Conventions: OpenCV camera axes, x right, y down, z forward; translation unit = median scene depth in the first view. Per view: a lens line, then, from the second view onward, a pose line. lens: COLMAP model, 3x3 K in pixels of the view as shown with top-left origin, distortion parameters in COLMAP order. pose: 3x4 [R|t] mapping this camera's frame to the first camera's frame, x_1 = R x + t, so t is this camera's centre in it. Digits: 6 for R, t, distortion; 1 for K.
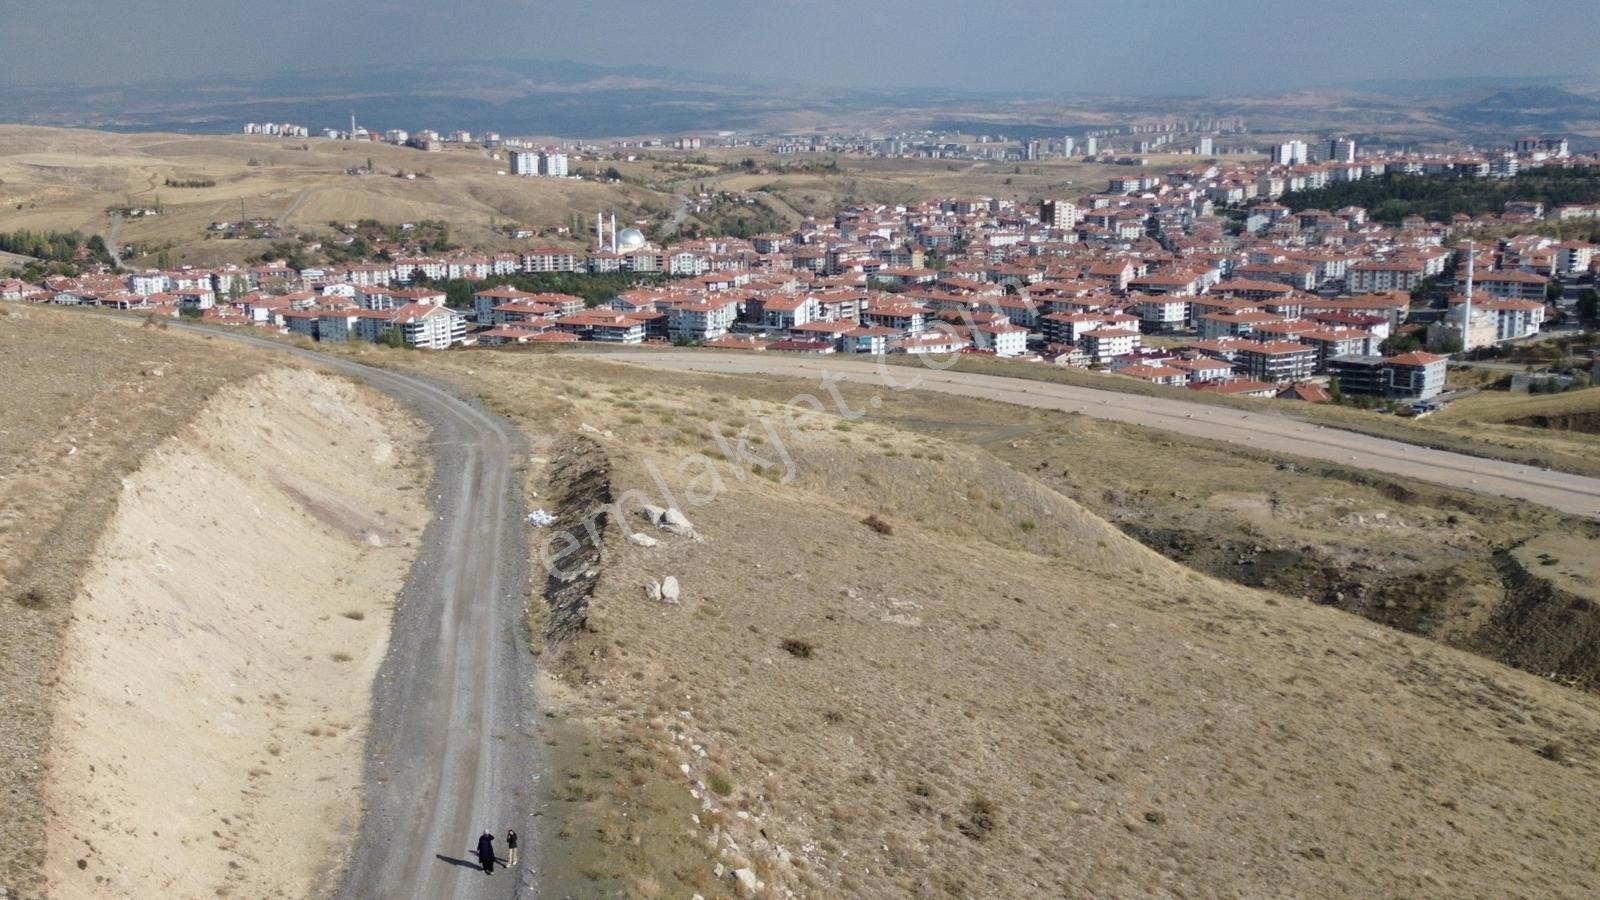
lens RADIAL K [[1791.7, 0, 818.3], [0, 1791.7, 452.5], [0, 0, 1]] dist [0.172855, -0.405356]
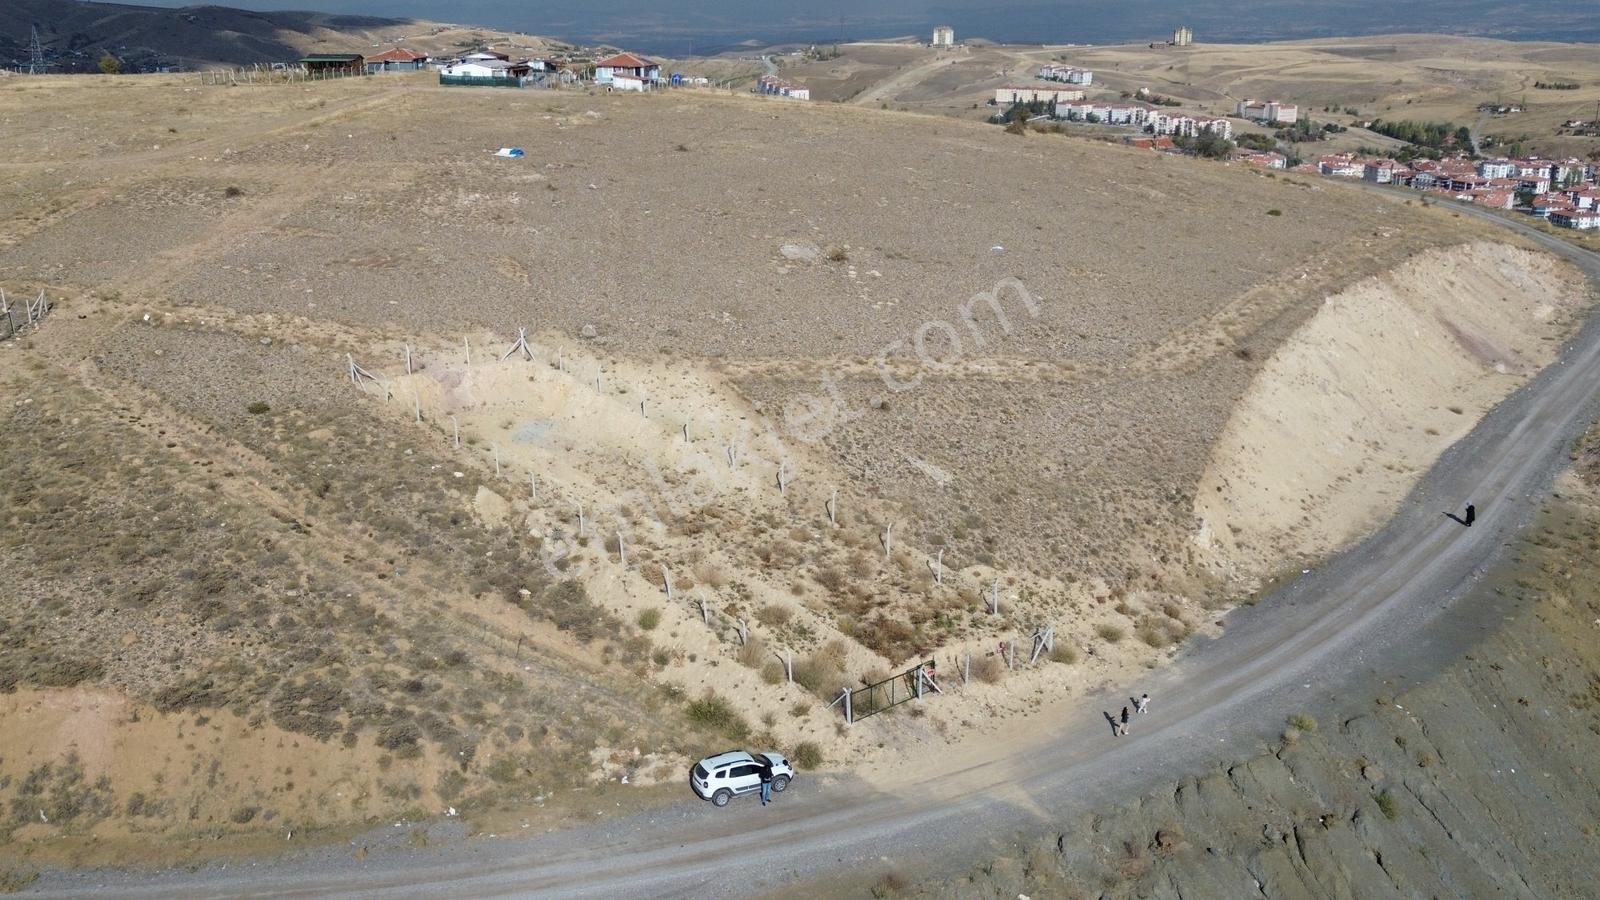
lens RADIAL K [[1743.5, 0, 806.2], [0, 1743.5, 446.7], [0, 0, 1]] dist [0.156676, -0.015808]
pose [[0.702910, 0.194182, -0.684259, 0.167097], [-0.147577, 0.980894, 0.126762, 0.005982], [0.695800, 0.011878, 0.718137, -0.186375]]
